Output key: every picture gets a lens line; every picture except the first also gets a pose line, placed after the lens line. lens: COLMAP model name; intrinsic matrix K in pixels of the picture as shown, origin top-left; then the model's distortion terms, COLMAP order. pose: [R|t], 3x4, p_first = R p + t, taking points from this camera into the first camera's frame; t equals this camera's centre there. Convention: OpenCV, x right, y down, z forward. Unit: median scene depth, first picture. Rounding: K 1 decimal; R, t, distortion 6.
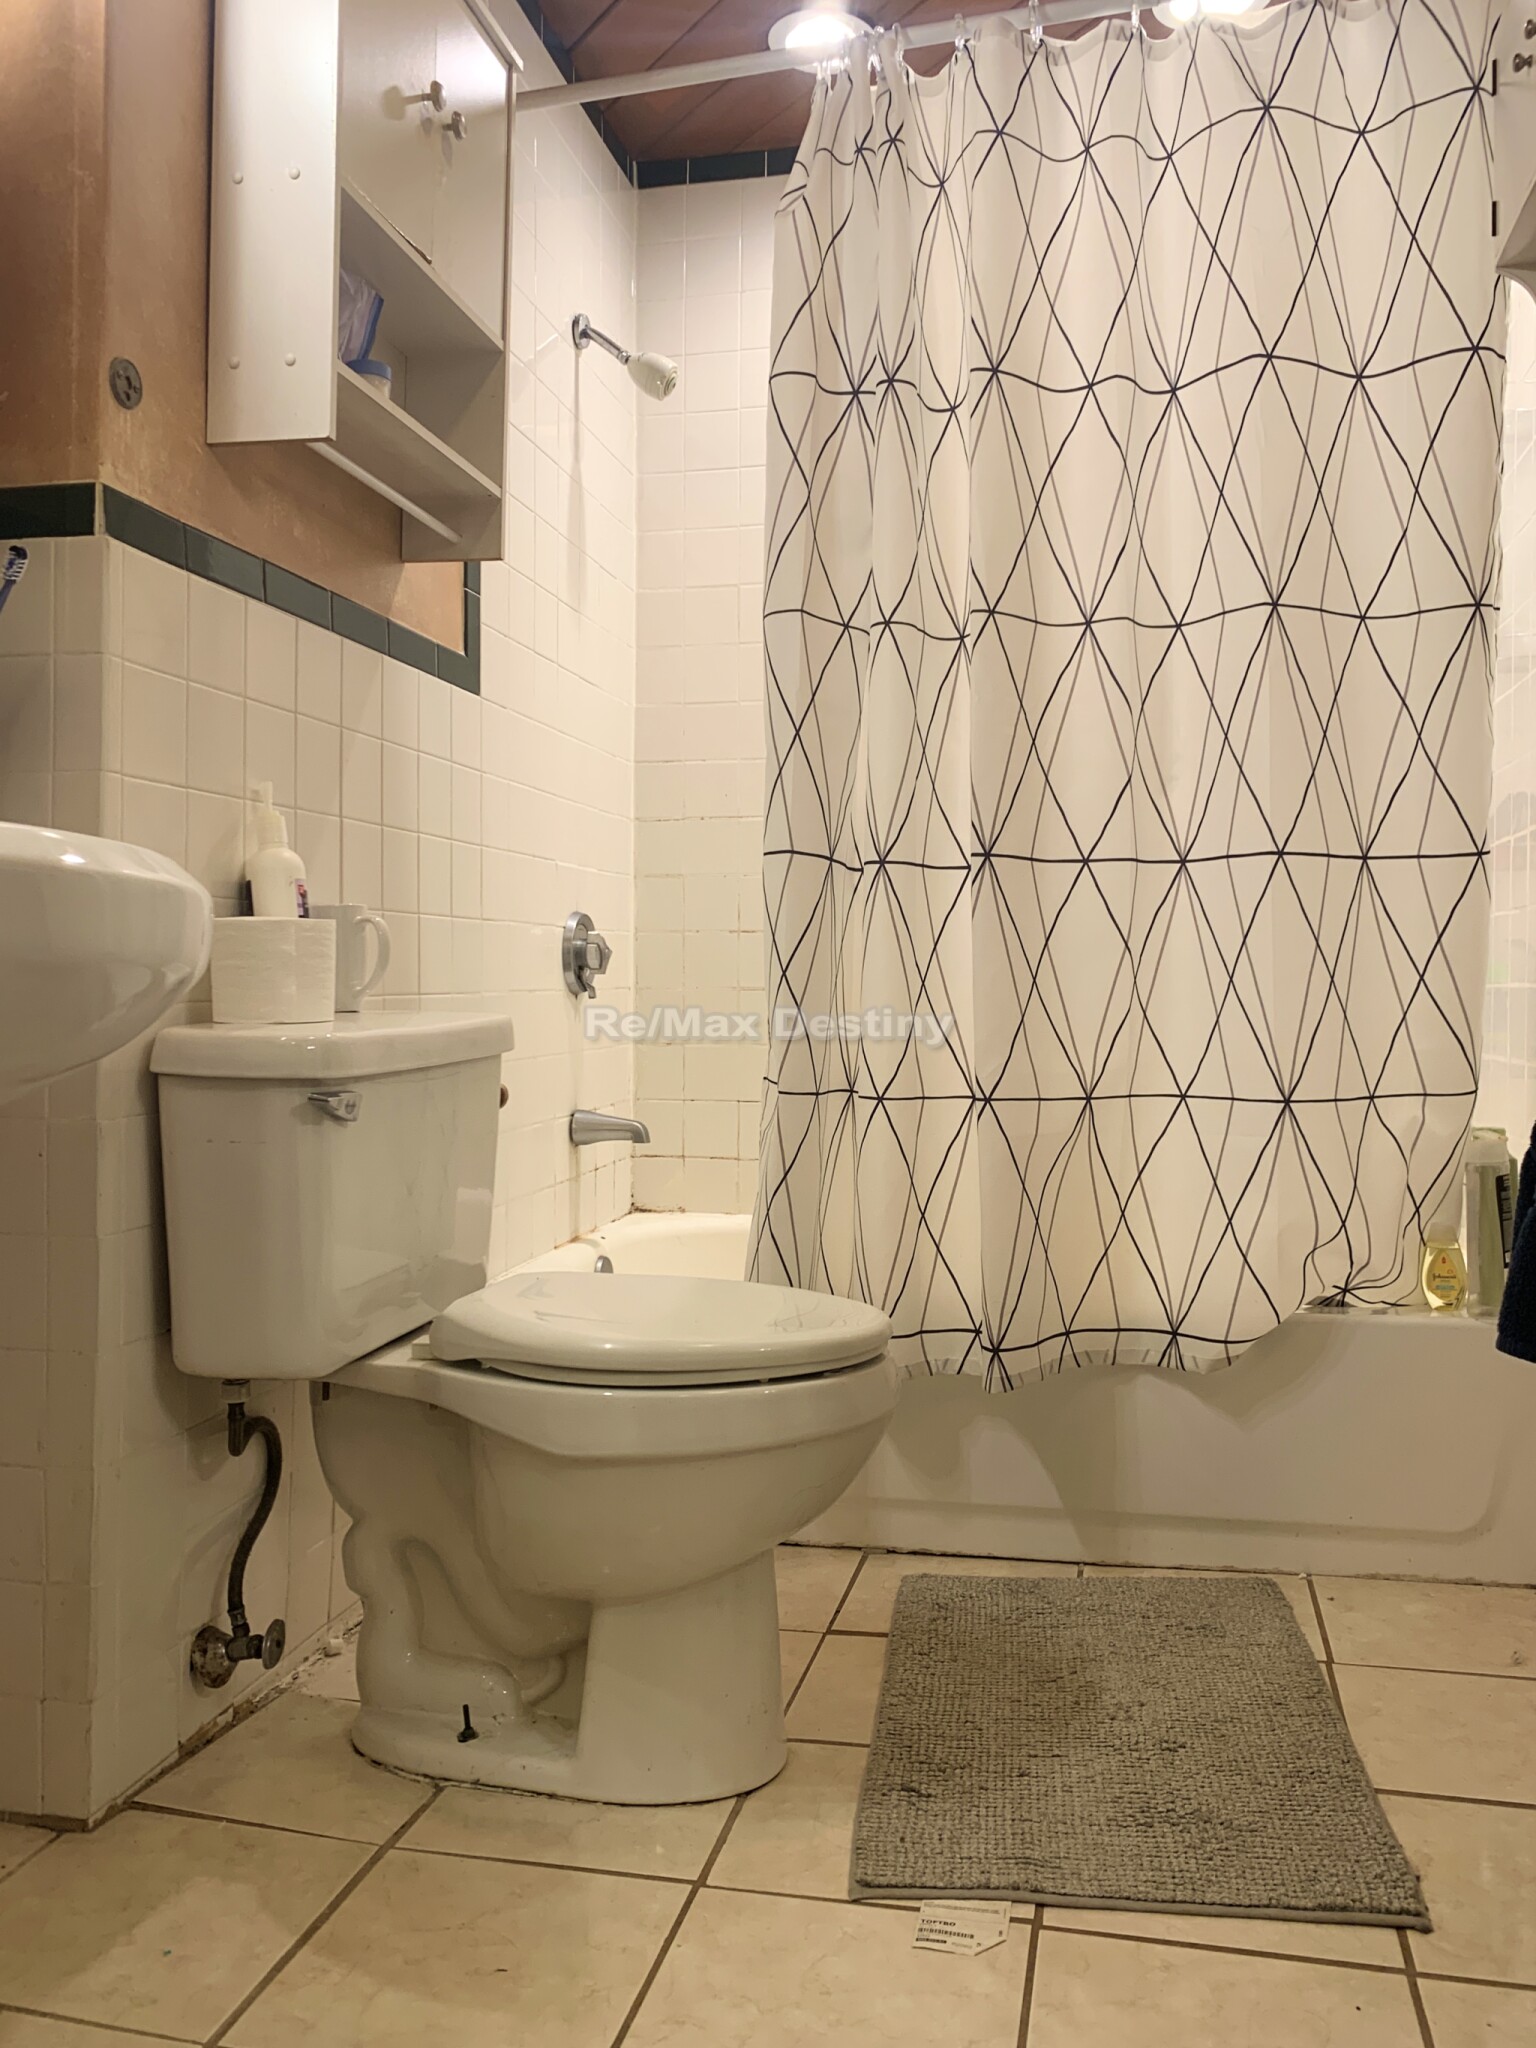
lens RADIAL K [[1617.5, 0, 768.0], [0, 1617.5, 1024.0], [0, 0, 1]] dist [0.032880, -0.047797]
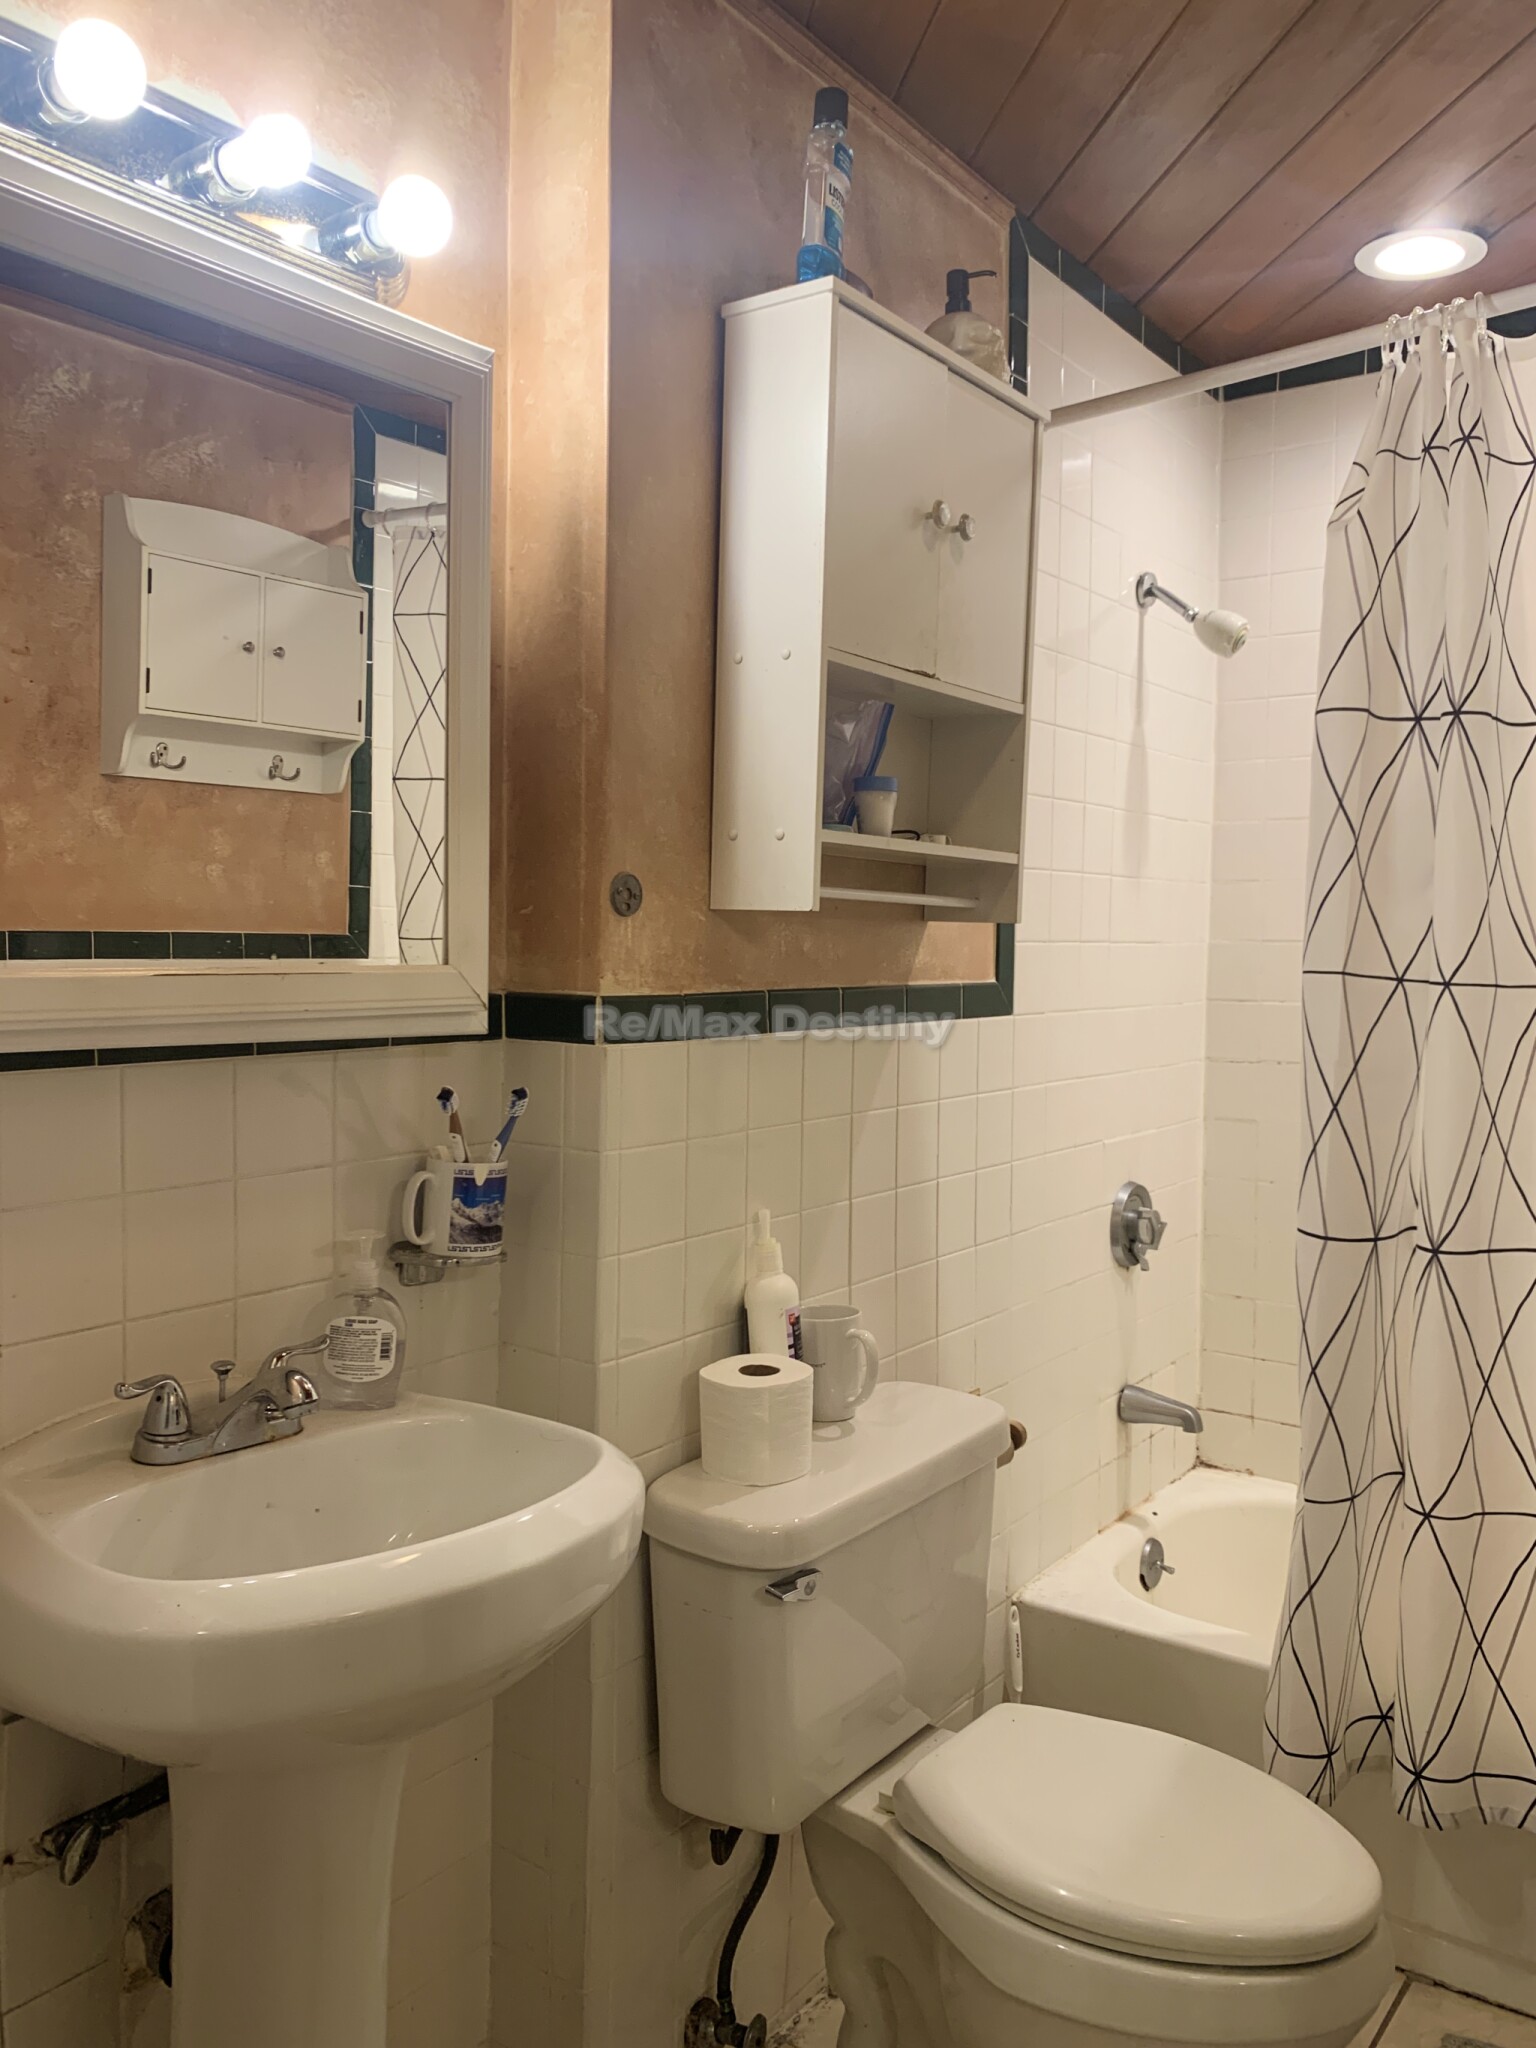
lens RADIAL K [[1570.8, 0, 768.0], [0, 1570.8, 1024.0], [0, 0, 1]] dist [0.030978, -0.041403]
pose [[0.913293, 0.021700, -0.406724, 0.086809], [-0.012213, 0.999590, 0.025907, -0.246414], [0.407120, -0.018693, 0.913183, 0.060390]]
